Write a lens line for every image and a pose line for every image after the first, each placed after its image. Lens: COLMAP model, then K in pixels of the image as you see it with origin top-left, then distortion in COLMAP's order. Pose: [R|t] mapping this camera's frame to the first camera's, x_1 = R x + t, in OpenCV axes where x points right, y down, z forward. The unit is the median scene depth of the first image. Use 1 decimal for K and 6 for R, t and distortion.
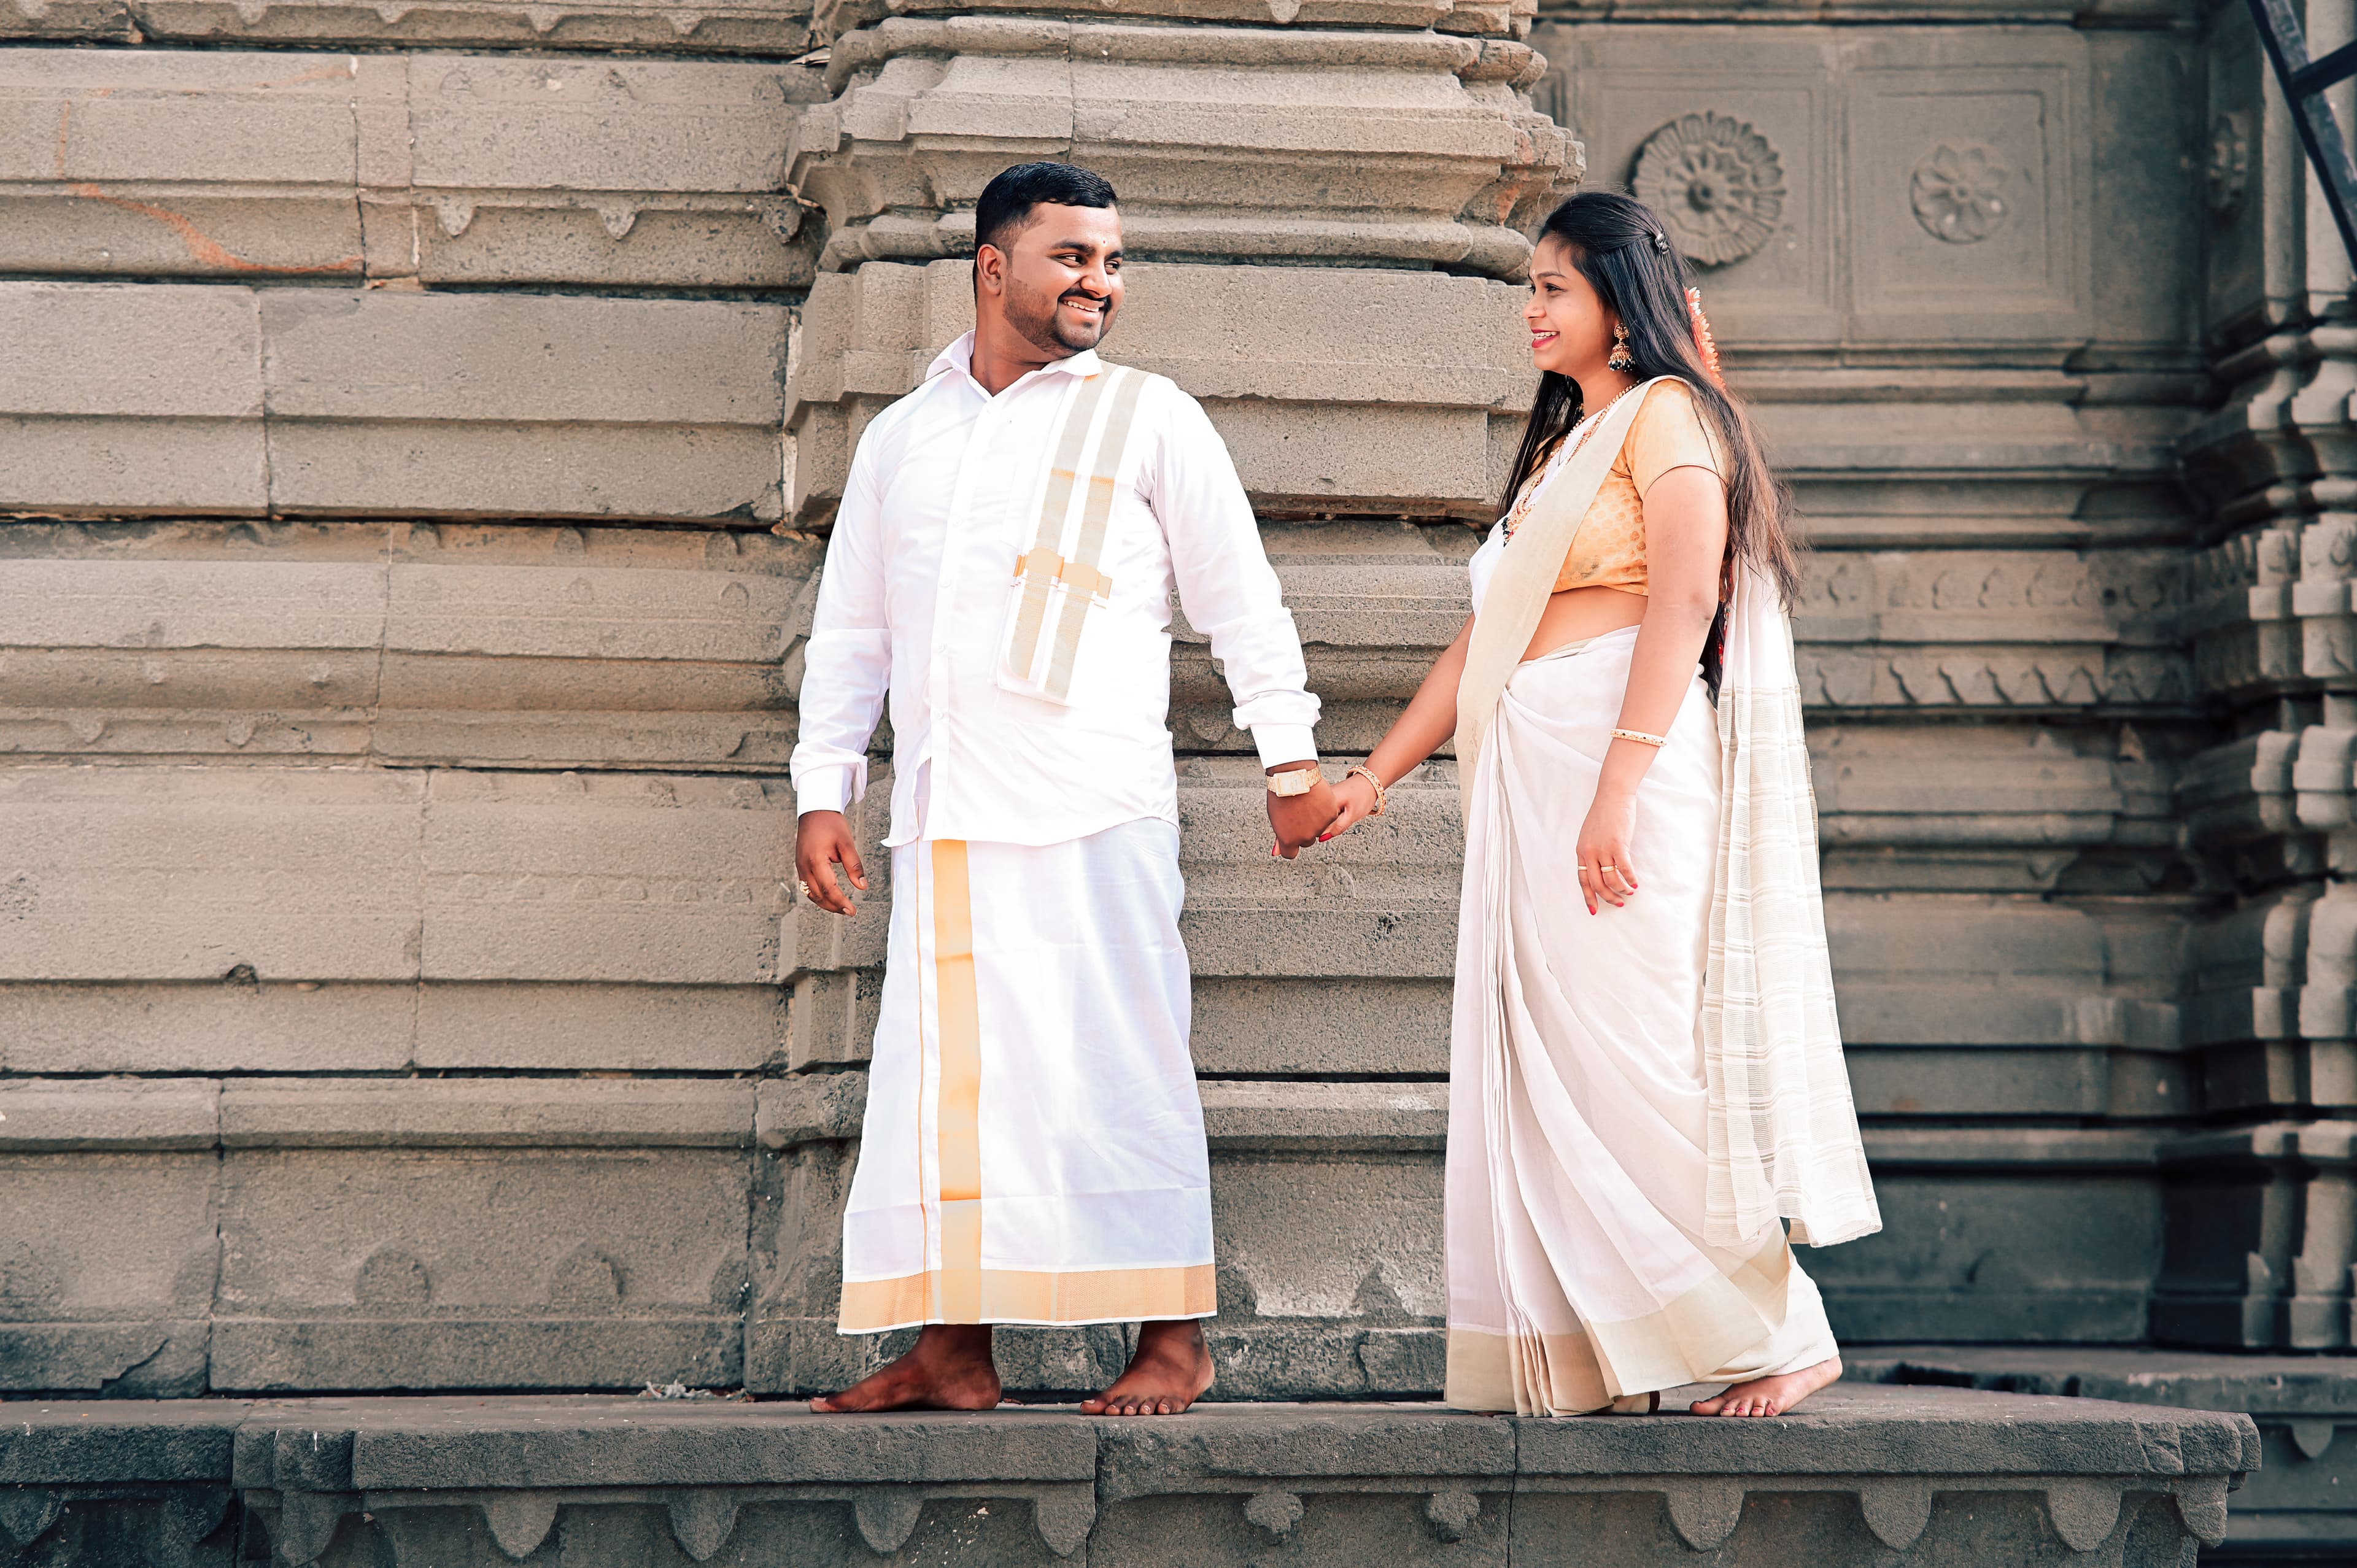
lens RADIAL K [[5475.2, 0, 1178.5], [0, 5475.2, 784.0], [0, 0, 1]] dist [0.274159, -0.299659]
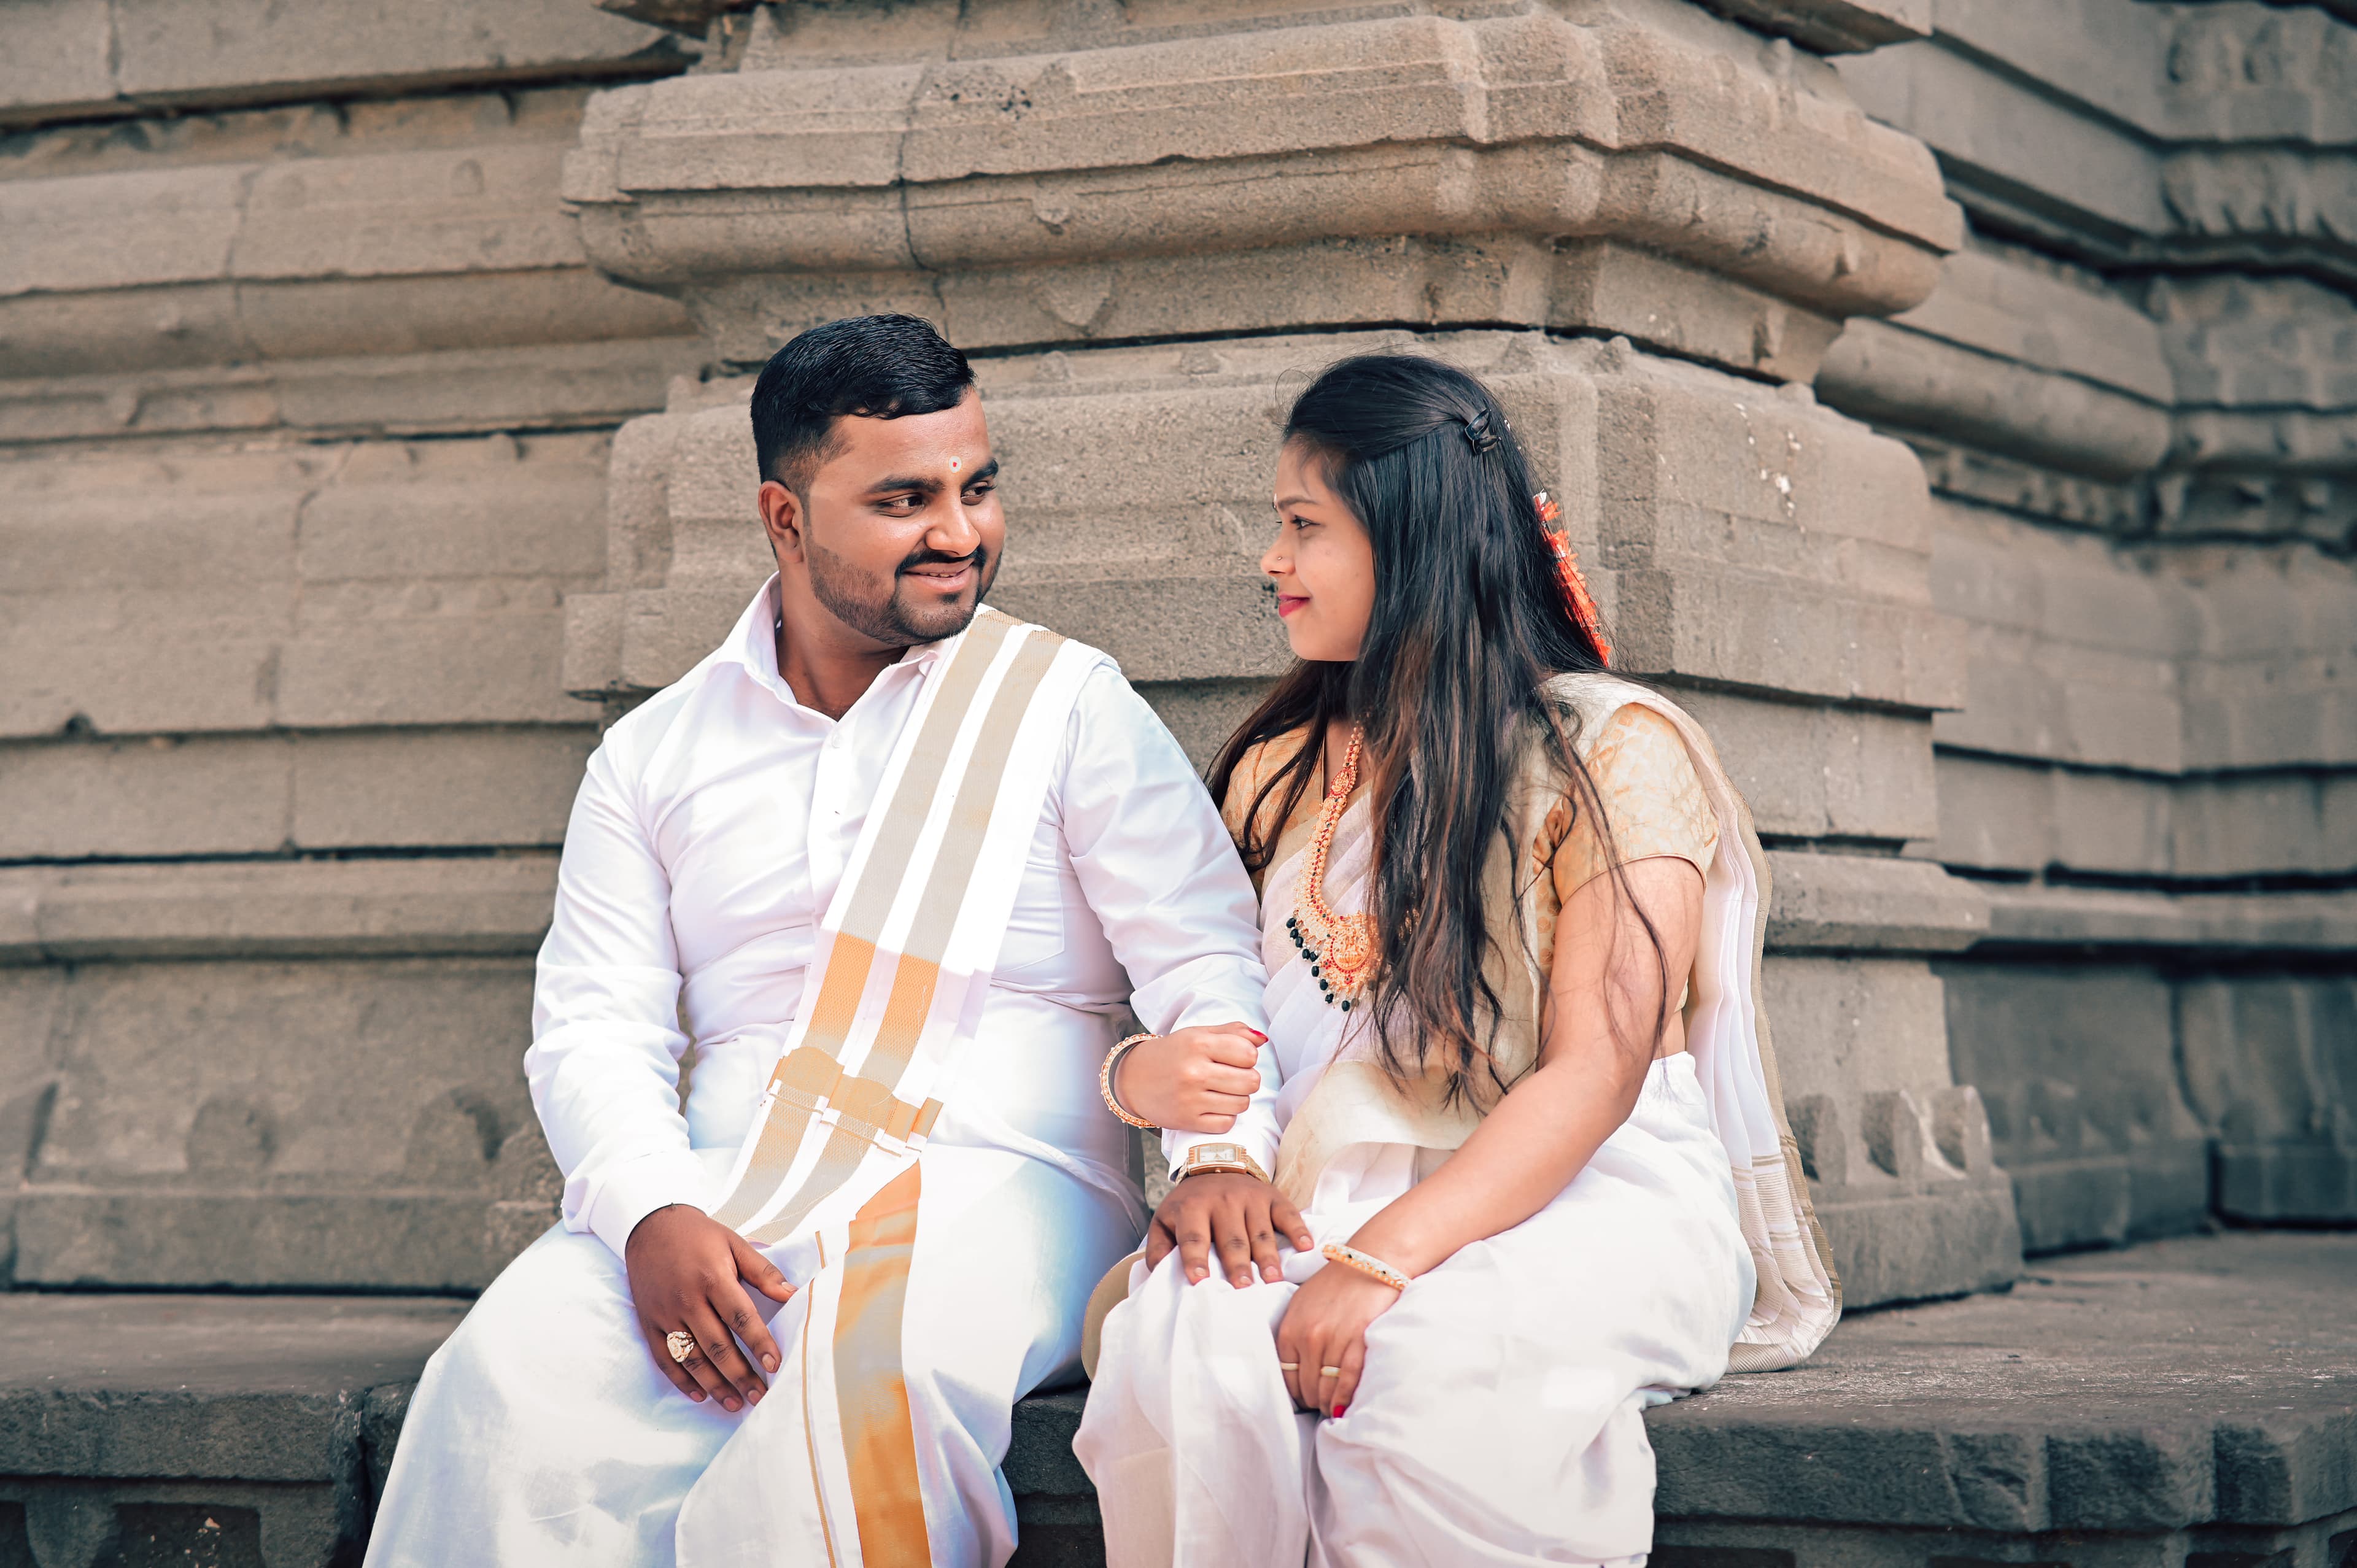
lens RADIAL K [[5475.2, 0, 1178.5], [0, 5475.2, 784.0], [0, 0, 1]] dist [0.274159, -0.299659]
pose [[0.851276, -0.027612, -0.523991, 0.350856], [0.050050, 0.998334, 0.028705, 0.028077], [0.522325, -0.050661, 0.851240, 0.441293]]
